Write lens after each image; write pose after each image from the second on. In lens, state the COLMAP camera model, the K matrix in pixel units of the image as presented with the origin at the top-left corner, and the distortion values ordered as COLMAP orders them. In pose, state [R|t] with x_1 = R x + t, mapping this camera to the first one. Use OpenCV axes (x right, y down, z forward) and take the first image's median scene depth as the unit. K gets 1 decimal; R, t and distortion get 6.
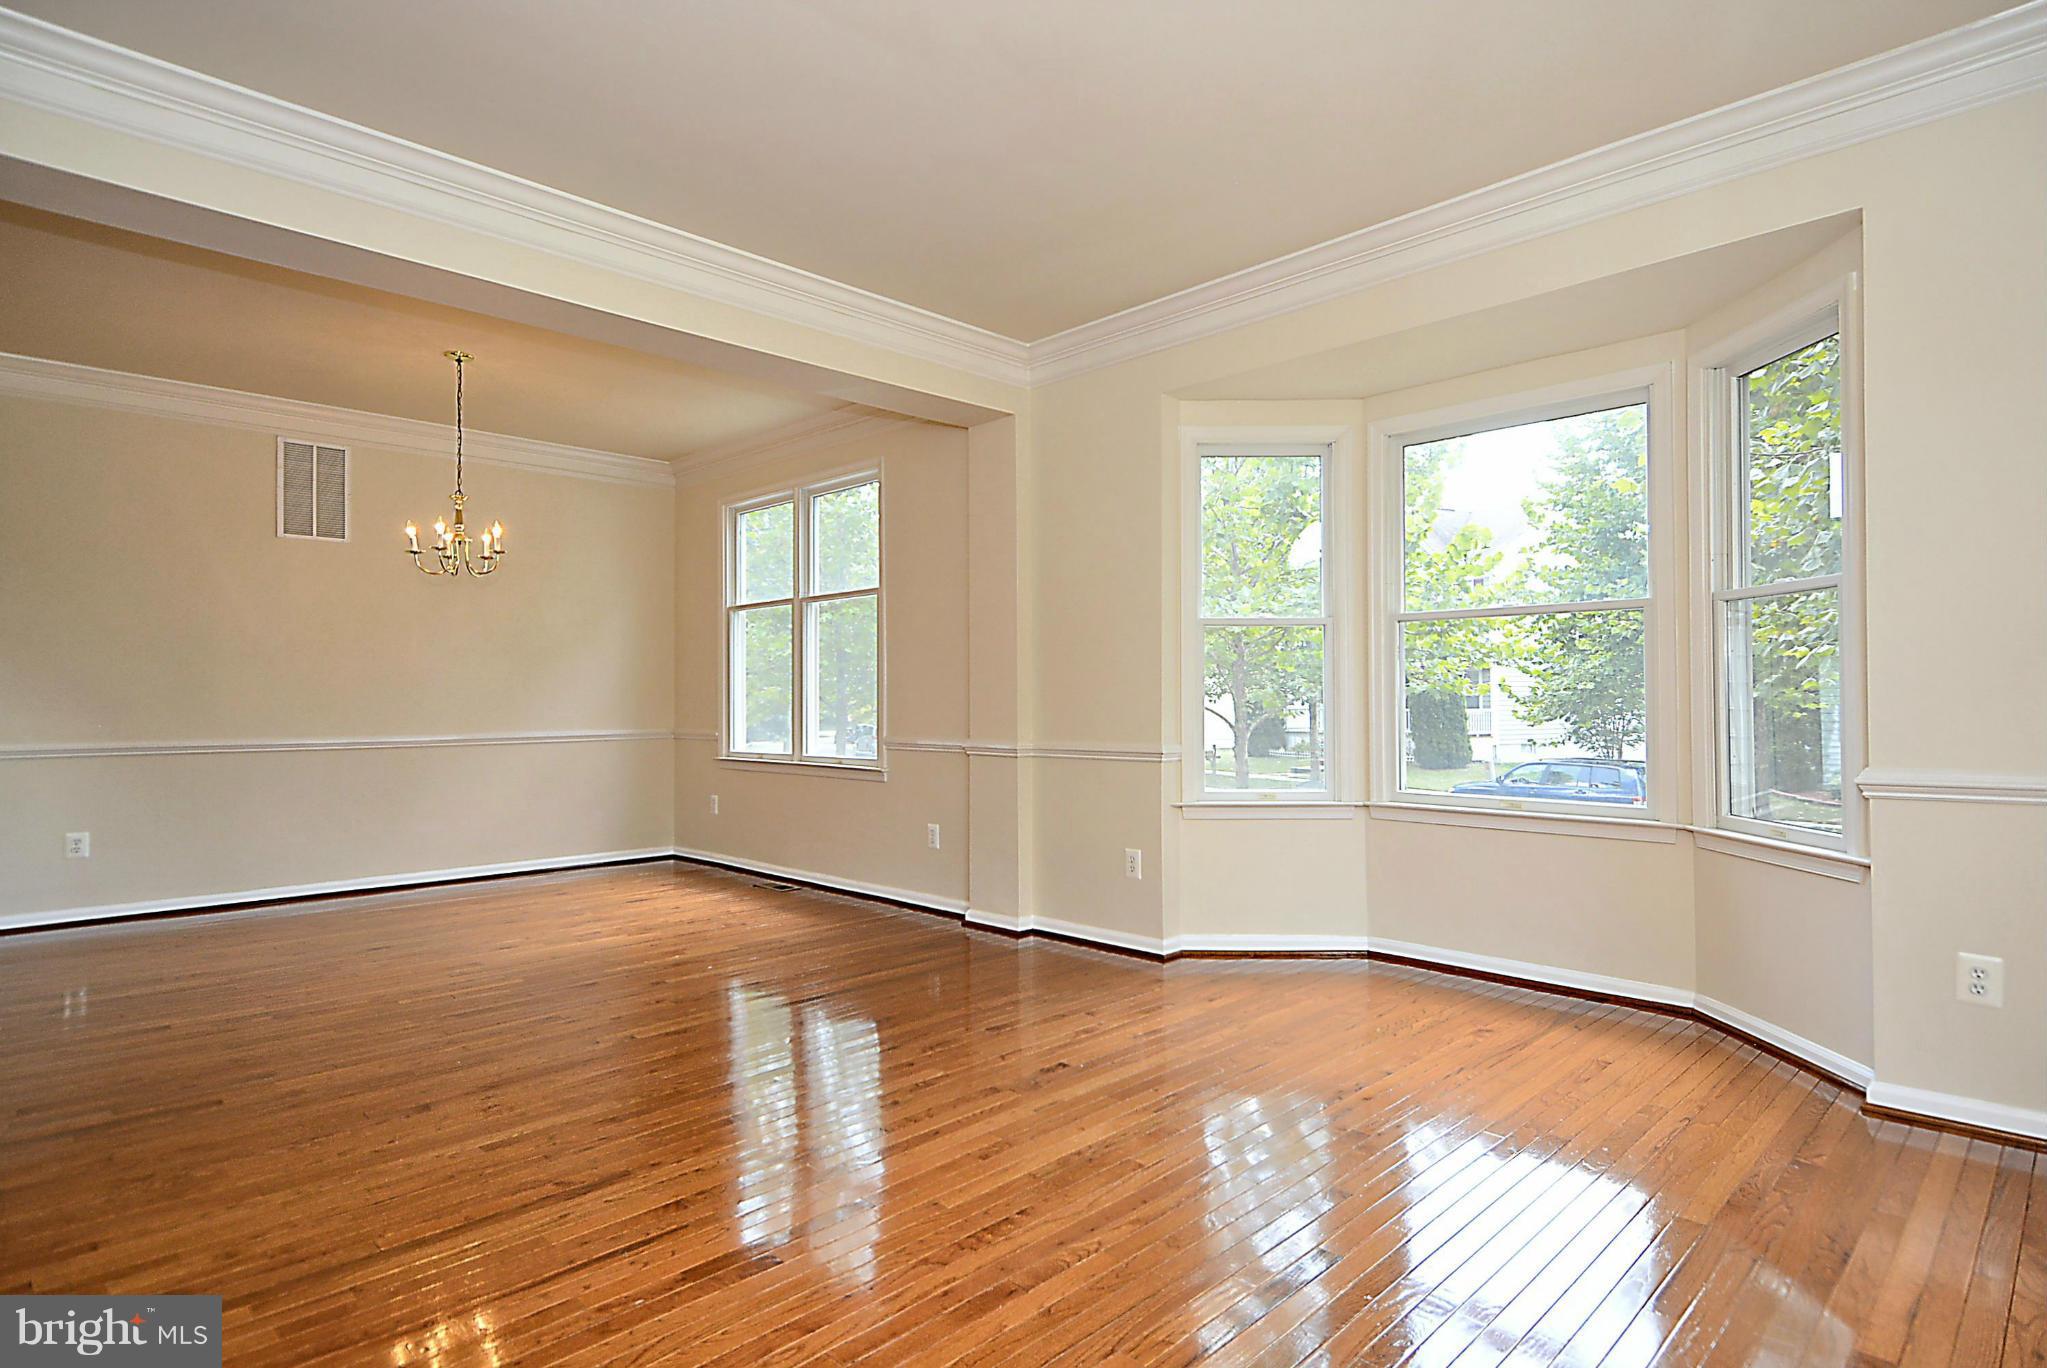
lens RADIAL K [[1069.4, 0, 1019.3], [0, 1069.4, 682.0], [0, 0, 1]] dist [0.026680, -0.019899]
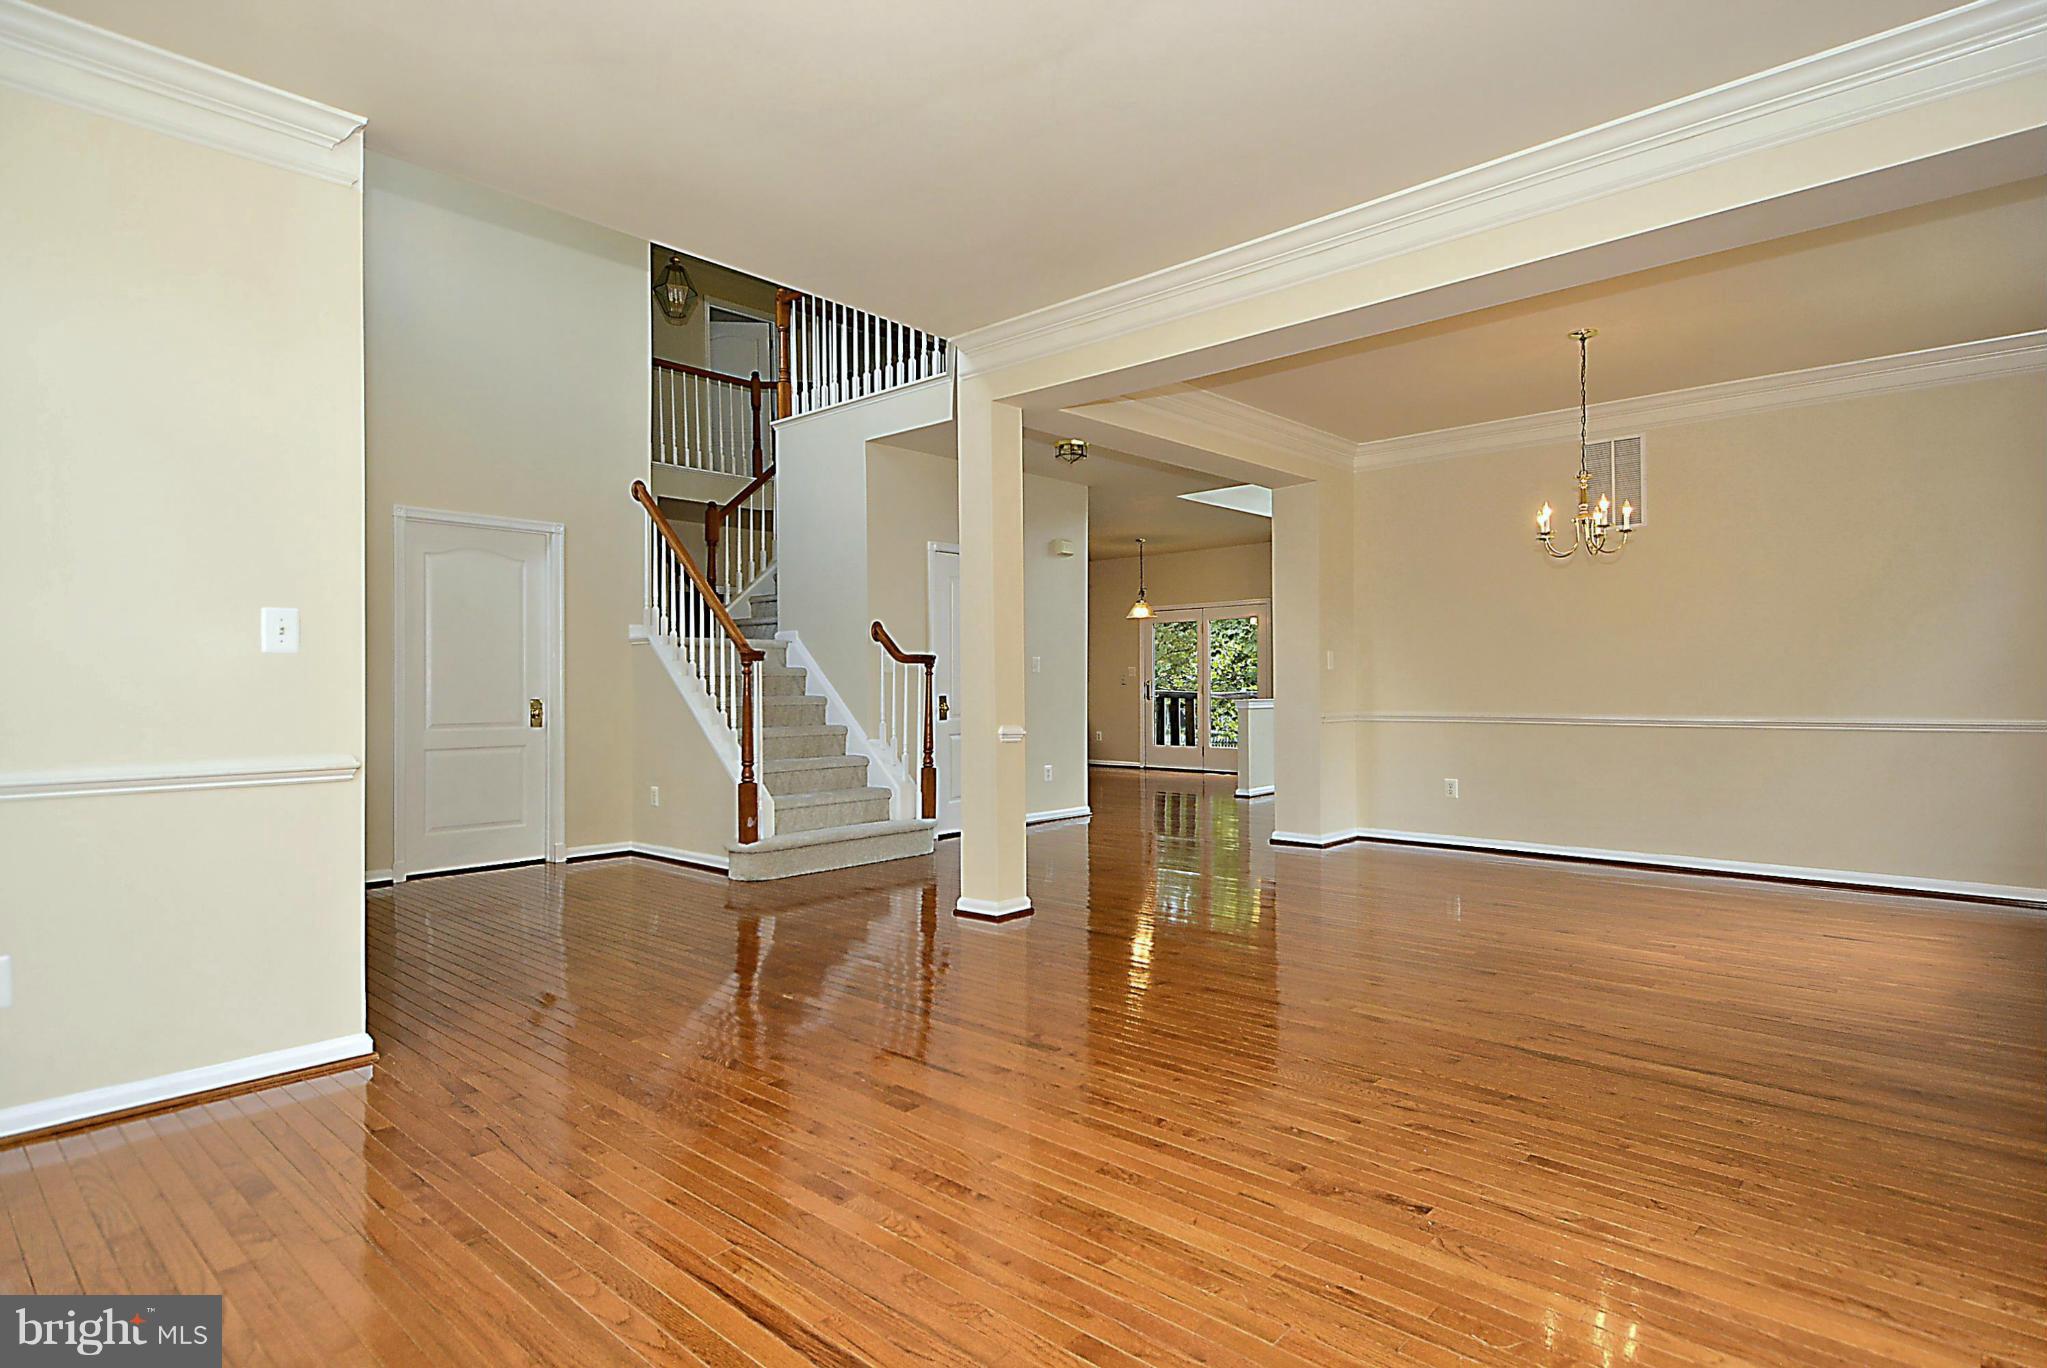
lens RADIAL K [[1069.4, 0, 1057.3], [0, 1069.4, 687.4], [0, 0, 1]] dist [0.026680, -0.019899]
pose [[0.061138, 0.006816, -0.998106, 0.383085], [0.022157, 0.999721, 0.008185, 0.003554], [0.997883, -0.022615, 0.060970, 0.386474]]
